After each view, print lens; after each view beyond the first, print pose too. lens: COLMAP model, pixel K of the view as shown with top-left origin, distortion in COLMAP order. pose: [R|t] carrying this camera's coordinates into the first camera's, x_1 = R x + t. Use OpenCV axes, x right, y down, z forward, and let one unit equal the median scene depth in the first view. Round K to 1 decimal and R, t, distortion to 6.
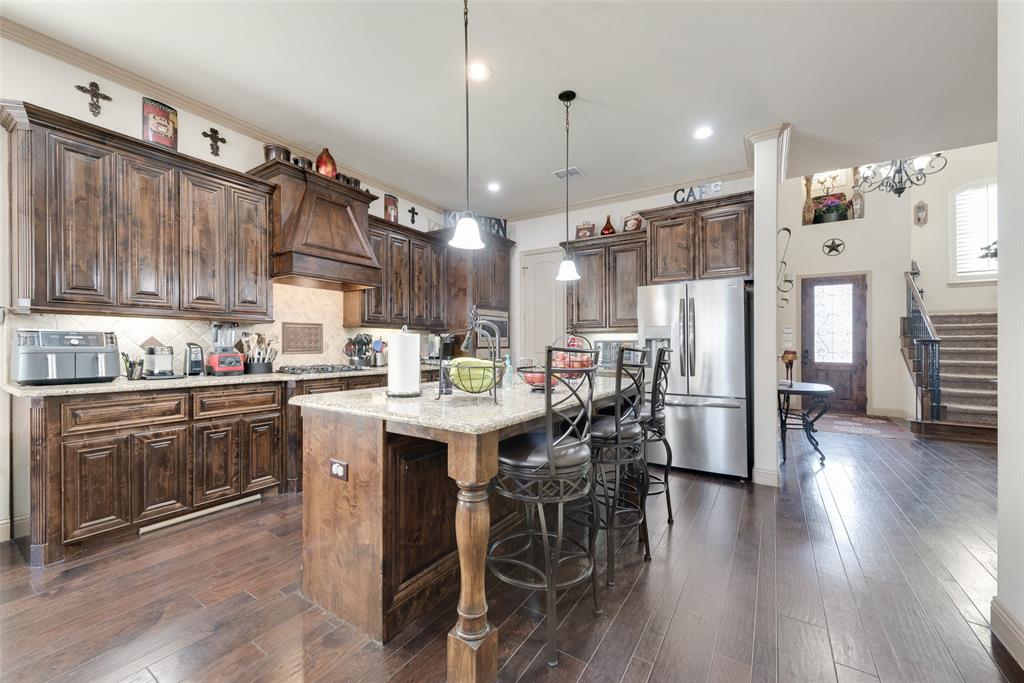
lens RADIAL K [[400.4, 0, 508.5], [0, 400.4, 338.3], [0, 0, 1]] dist [0.007587, -0.000311]
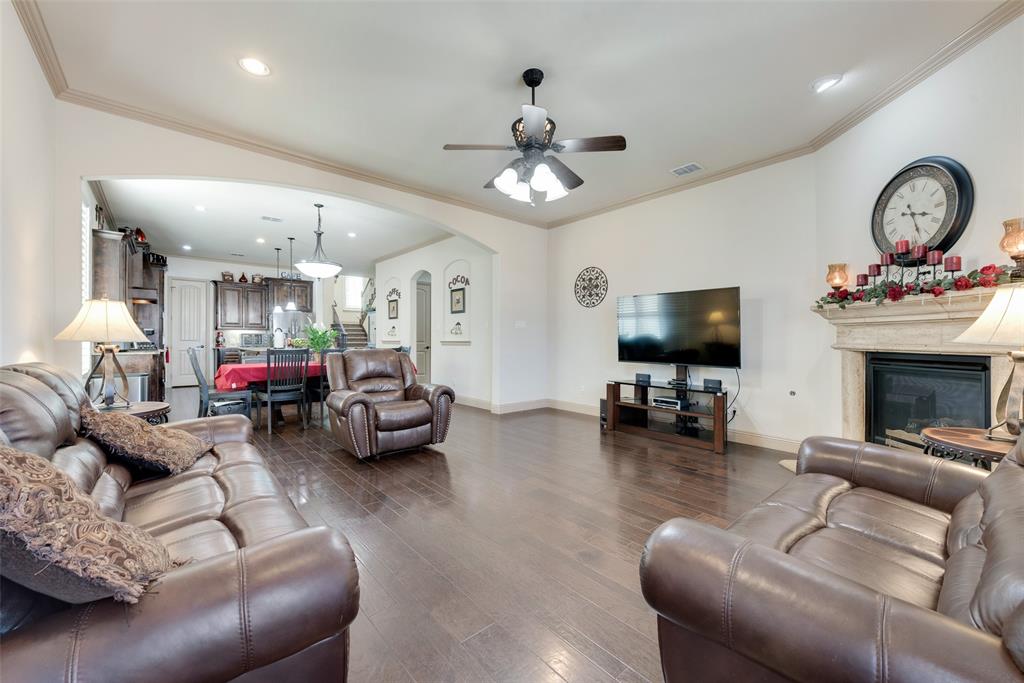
lens RADIAL K [[400.4, 0, 516.0], [0, 400.4, 337.4], [0, 0, 1]] dist [0.007587, -0.000311]
pose [[0.265804, -0.002637, 0.964024, -0.933205], [-0.010460, 0.999930, 0.005620, -0.000709], [-0.963970, -0.011577, 0.265757, -0.610001]]
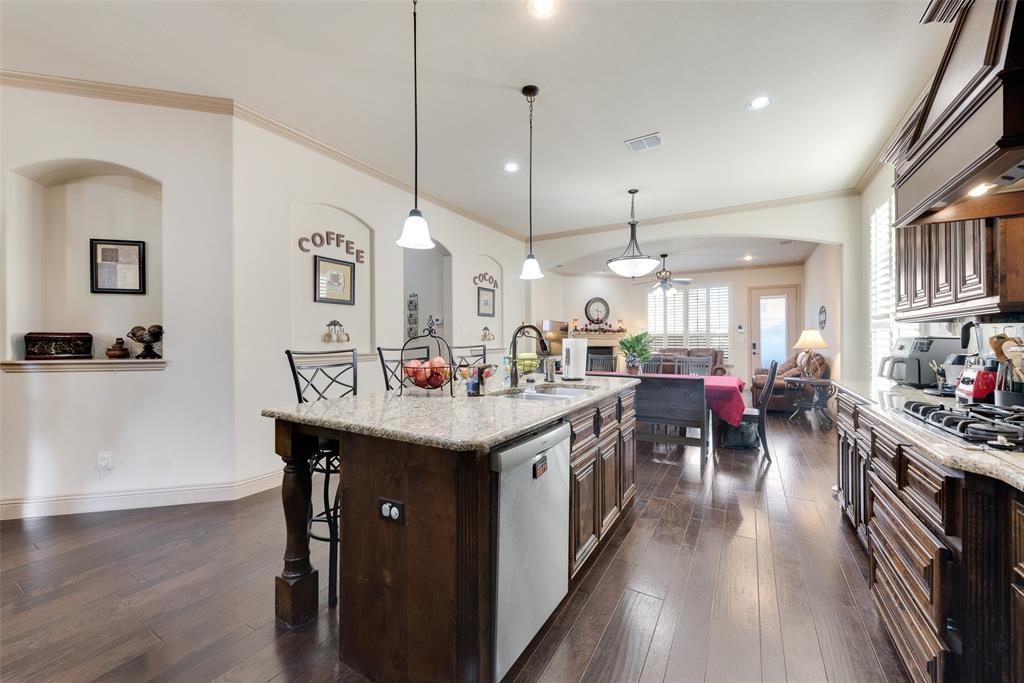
lens RADIAL K [[400.4, 0, 508.4], [0, 400.4, 341.8], [0, 0, 1]] dist [0.007587, -0.000311]
pose [[-0.999408, -0.000191, -0.034413, 0.615715], [0.000188, 0.999939, -0.011032, 0.020217], [0.034413, -0.011032, -0.999347, 1.575840]]
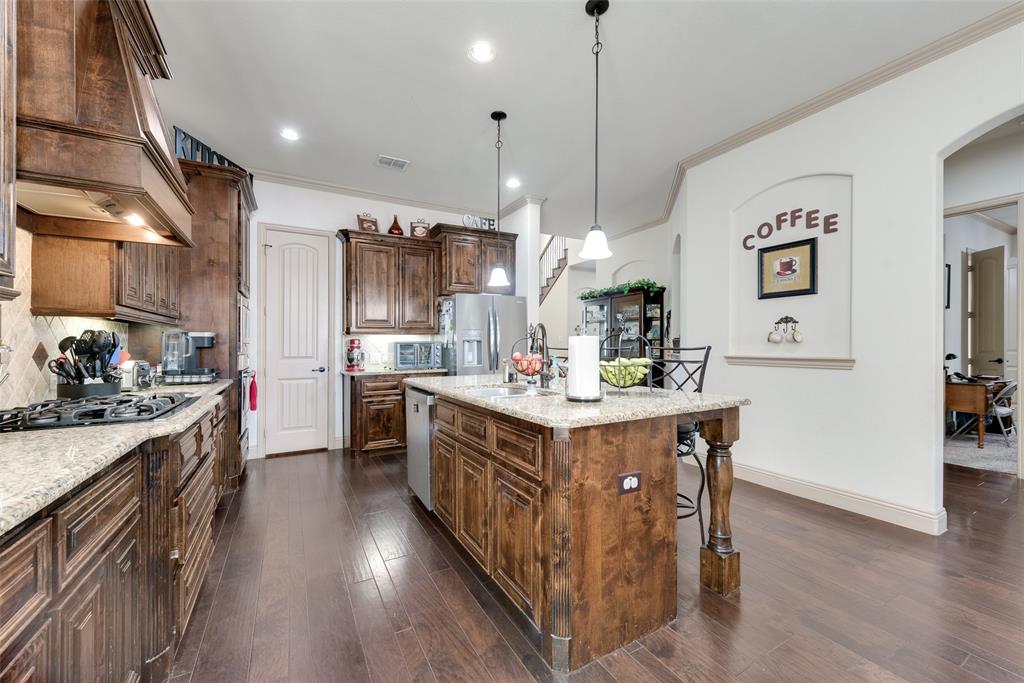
lens RADIAL K [[400.4, 0, 509.6], [0, 400.4, 338.6], [0, 0, 1]] dist [0.007587, -0.000311]
pose [[0.464612, 0.004352, 0.885504, -0.339158], [-0.003005, 0.999990, -0.003338, -0.000200], [-0.885509, -0.001110, 0.464620, 0.201845]]
